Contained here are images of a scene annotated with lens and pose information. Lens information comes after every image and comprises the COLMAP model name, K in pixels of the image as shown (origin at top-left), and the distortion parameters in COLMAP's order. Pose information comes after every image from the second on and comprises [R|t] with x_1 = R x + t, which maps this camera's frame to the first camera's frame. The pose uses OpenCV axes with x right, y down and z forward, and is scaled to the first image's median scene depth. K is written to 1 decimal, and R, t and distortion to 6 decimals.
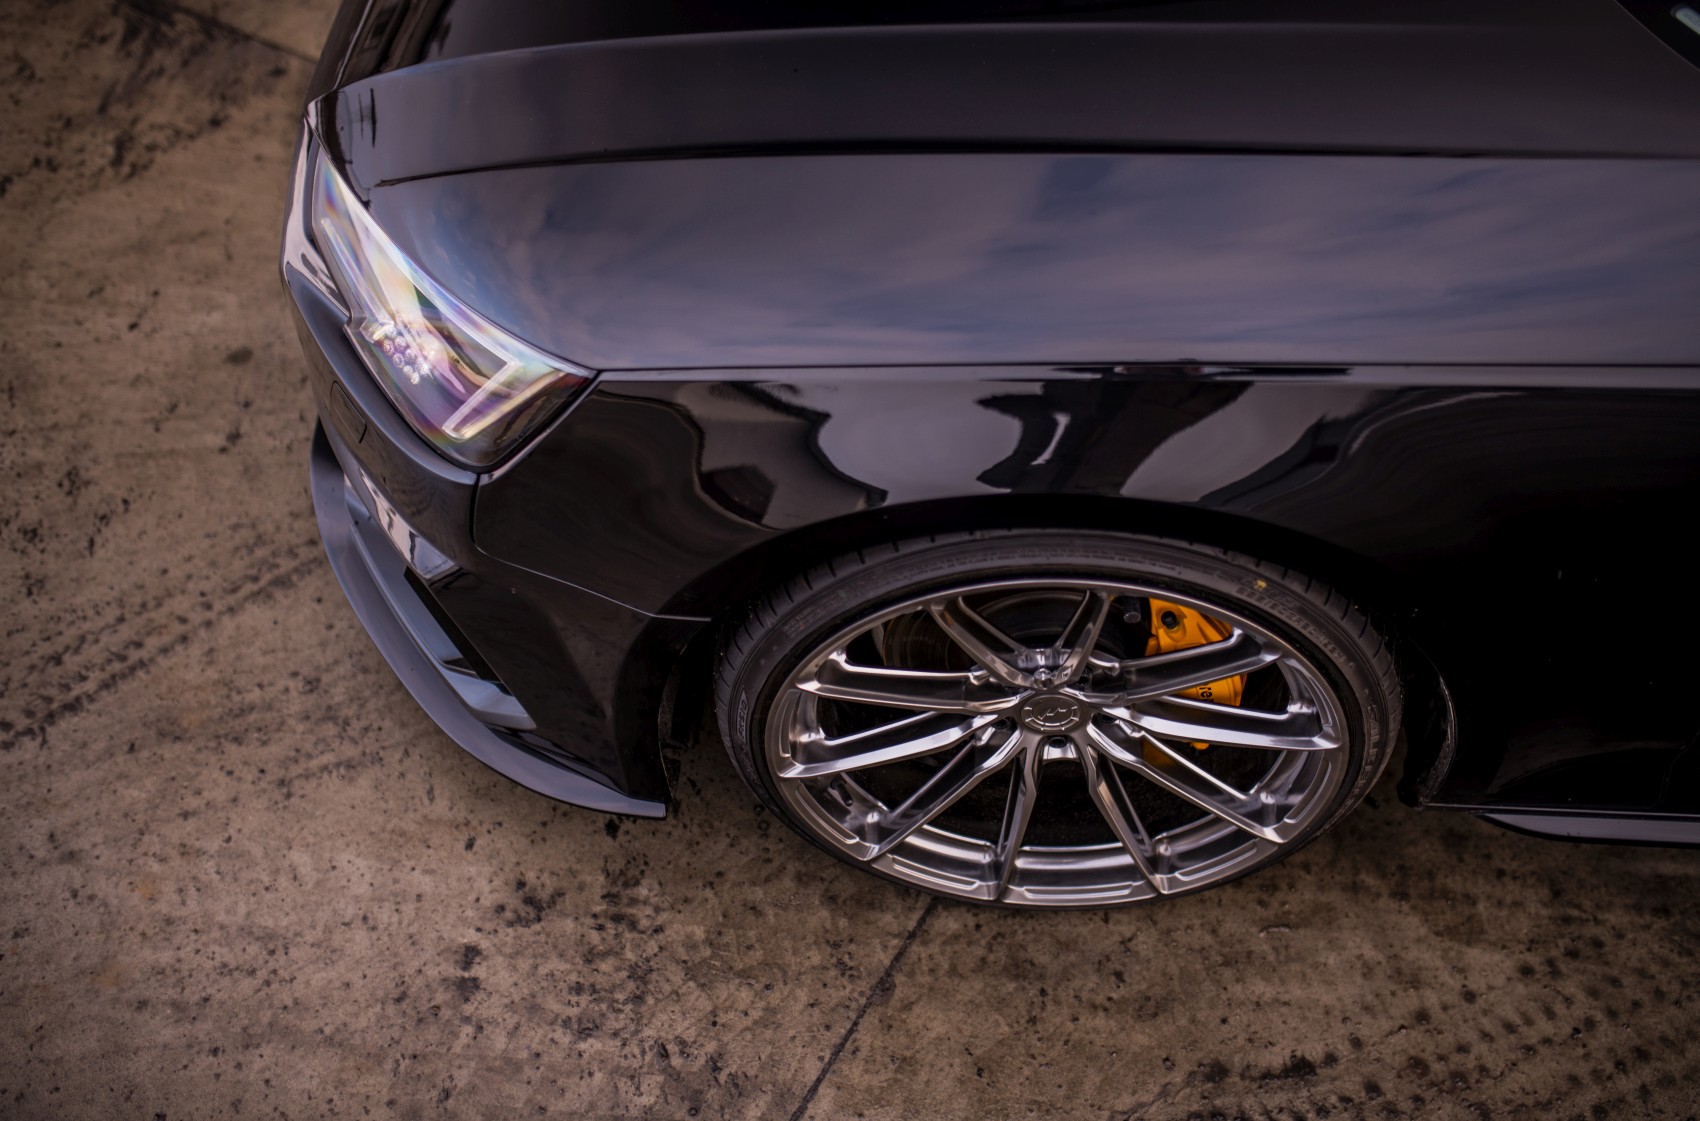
lens RADIAL K [[1648.8, 0, 849.2], [0, 1648.8, 560.0], [0, 0, 1]] dist [-0.029384, 0.000000]
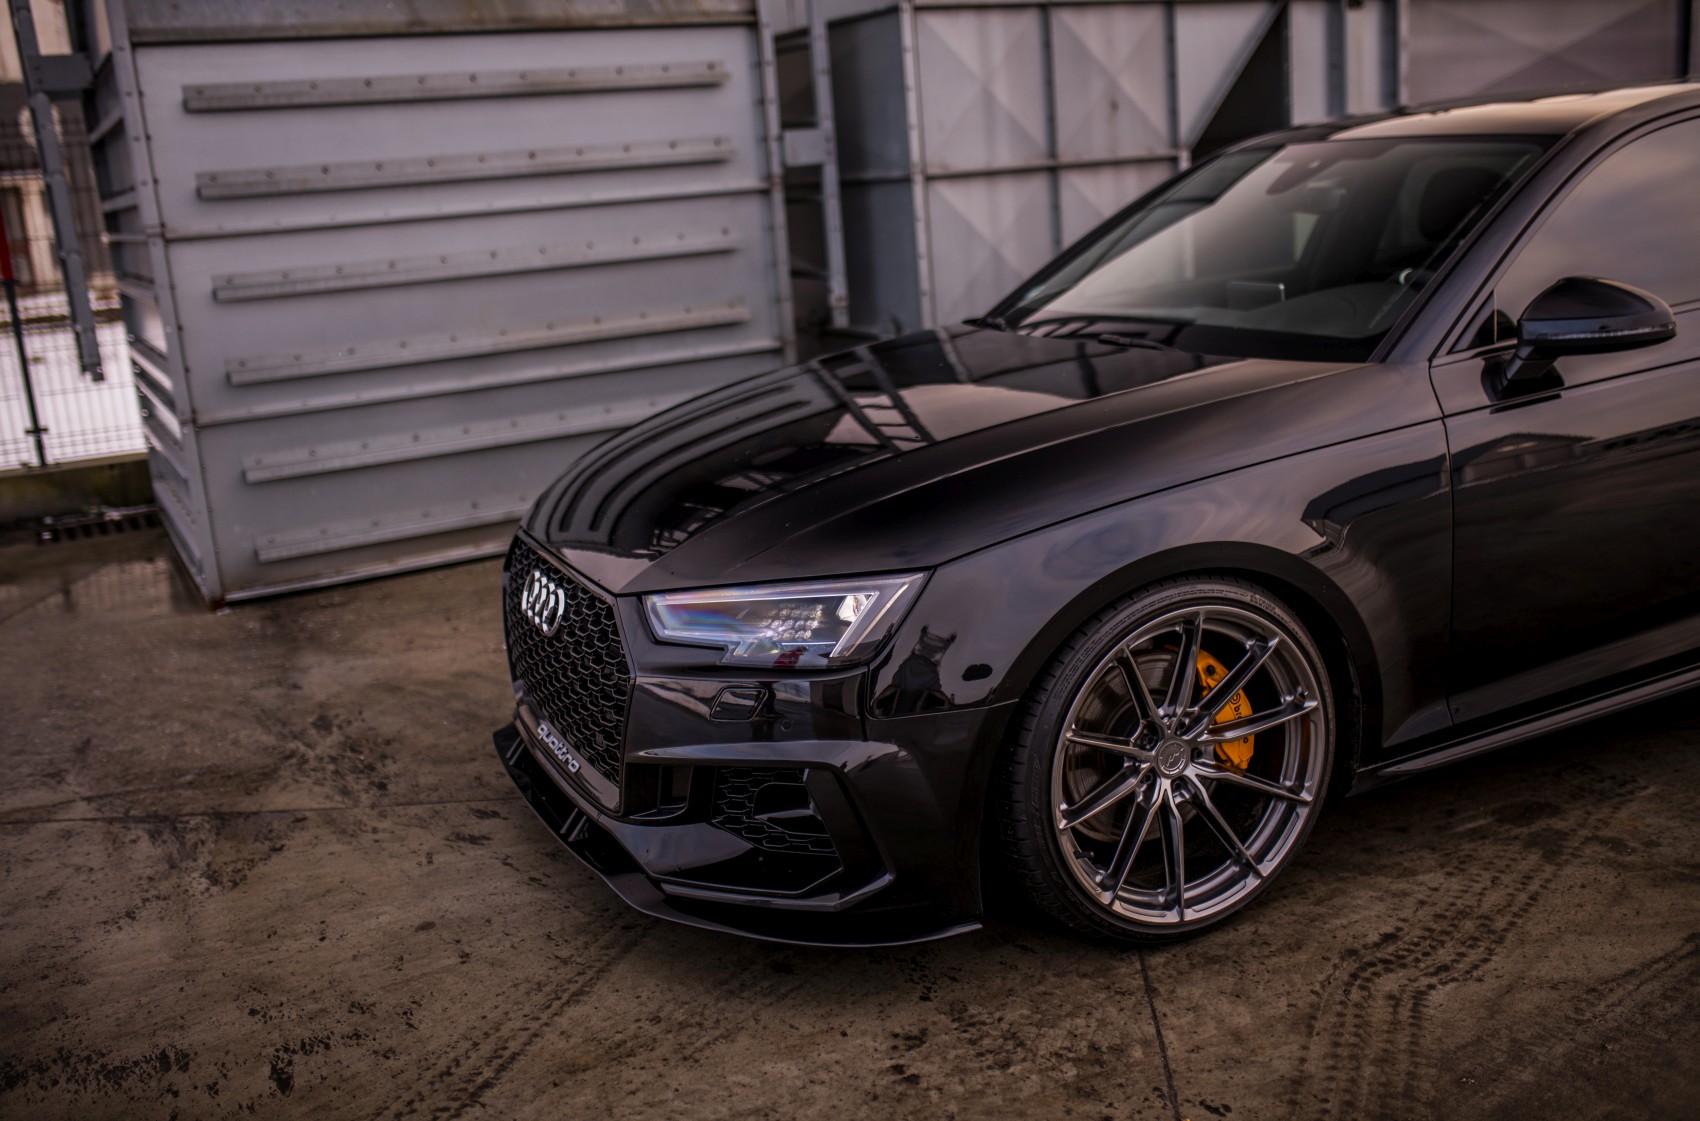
lens RADIAL K [[1648.8, 0, 851.5], [0, 1648.8, 559.5], [0, 0, 1]] dist [-0.029384, 0.000000]
pose [[0.877461, -0.160578, 0.451969, -0.803621], [0.405531, 0.751563, -0.520286, 0.608466], [-0.256137, 0.639818, 0.724587, -0.265087]]
